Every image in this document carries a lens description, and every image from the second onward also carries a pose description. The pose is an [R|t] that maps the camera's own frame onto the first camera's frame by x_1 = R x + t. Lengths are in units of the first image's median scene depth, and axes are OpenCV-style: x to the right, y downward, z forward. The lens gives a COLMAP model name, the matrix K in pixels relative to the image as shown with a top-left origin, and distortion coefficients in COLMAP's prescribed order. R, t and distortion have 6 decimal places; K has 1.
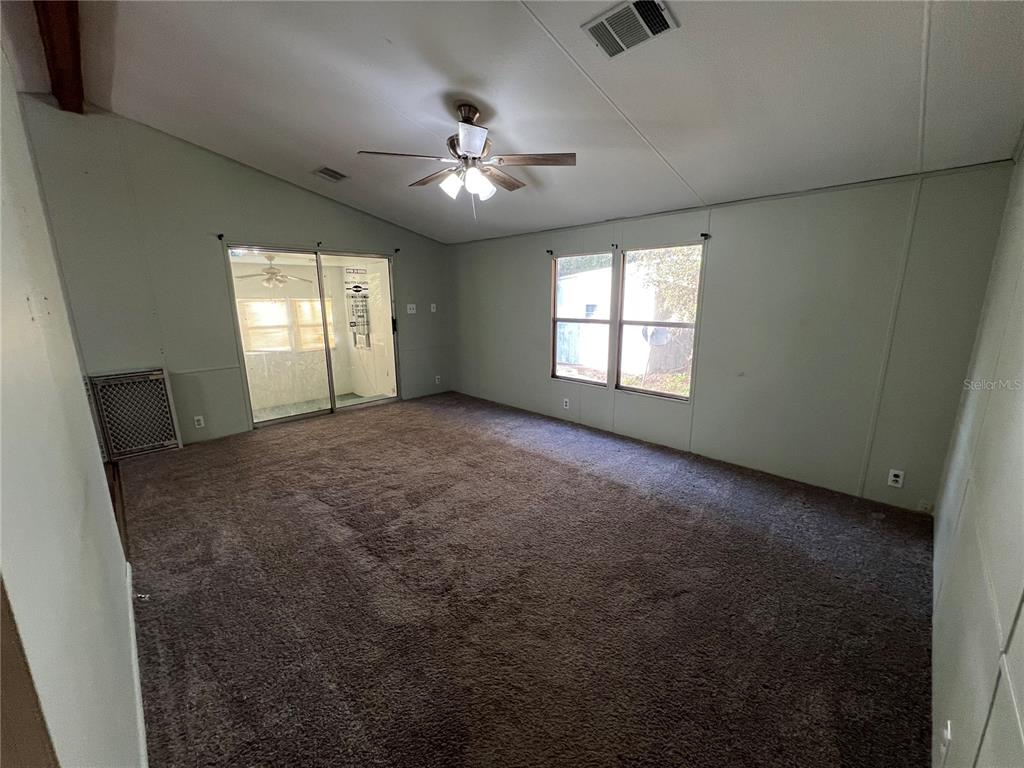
lens RADIAL K [[403.1, 0, 514.0], [0, 403.1, 383.2], [0, 0, 1]] dist [-0.016452, -0.000593]
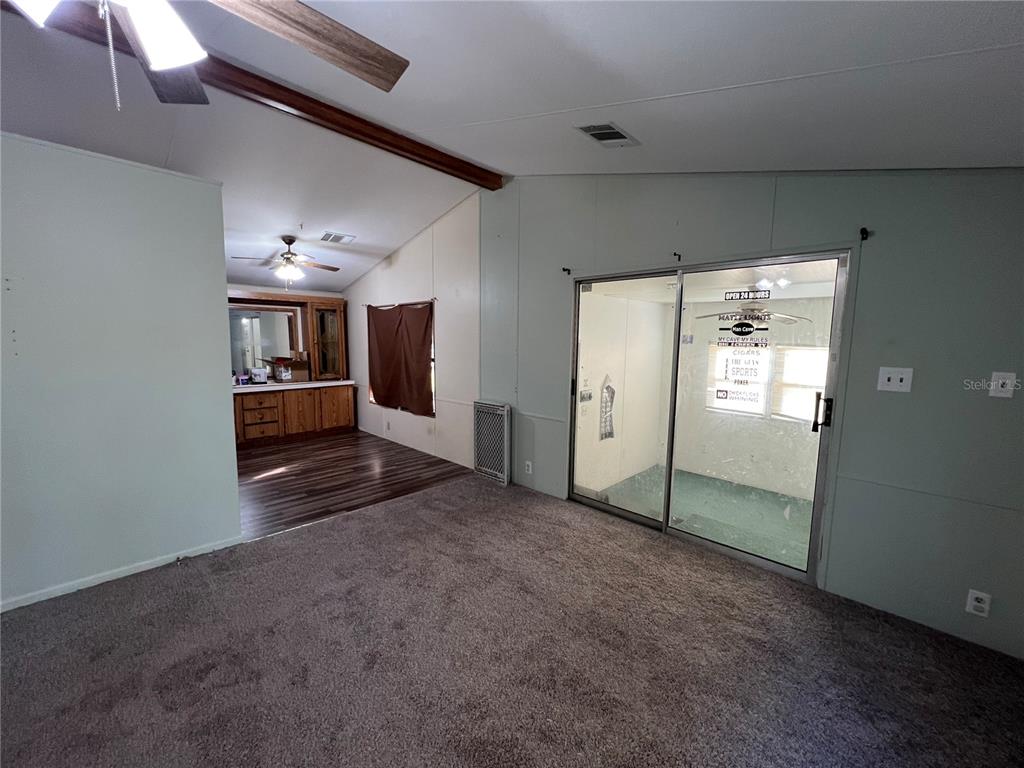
lens RADIAL K [[408.7, 0, 510.2], [0, 408.7, 383.9], [0, 0, 1]] dist [-0.001607, 0.000529]
pose [[0.018946, 0.112813, -0.993436, 0.129706], [-0.227700, 0.967990, 0.105581, -0.152378], [0.973547, 0.224205, 0.044027, 0.693283]]
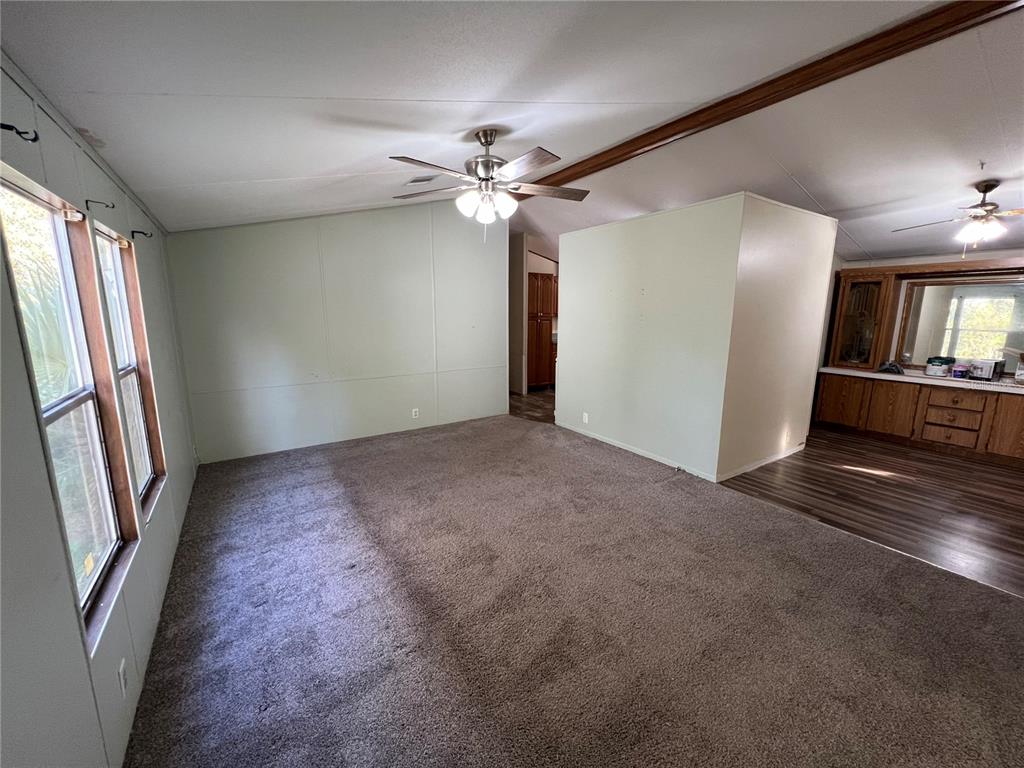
lens RADIAL K [[403.1, 0, 509.6], [0, 403.1, 386.3], [0, 0, 1]] dist [-0.016452, -0.000593]
pose [[-0.978183, -0.034305, 0.204894, -0.190590], [0.047116, 0.923937, 0.379631, -0.227916], [-0.202332, 0.381002, -0.902163, 1.029032]]
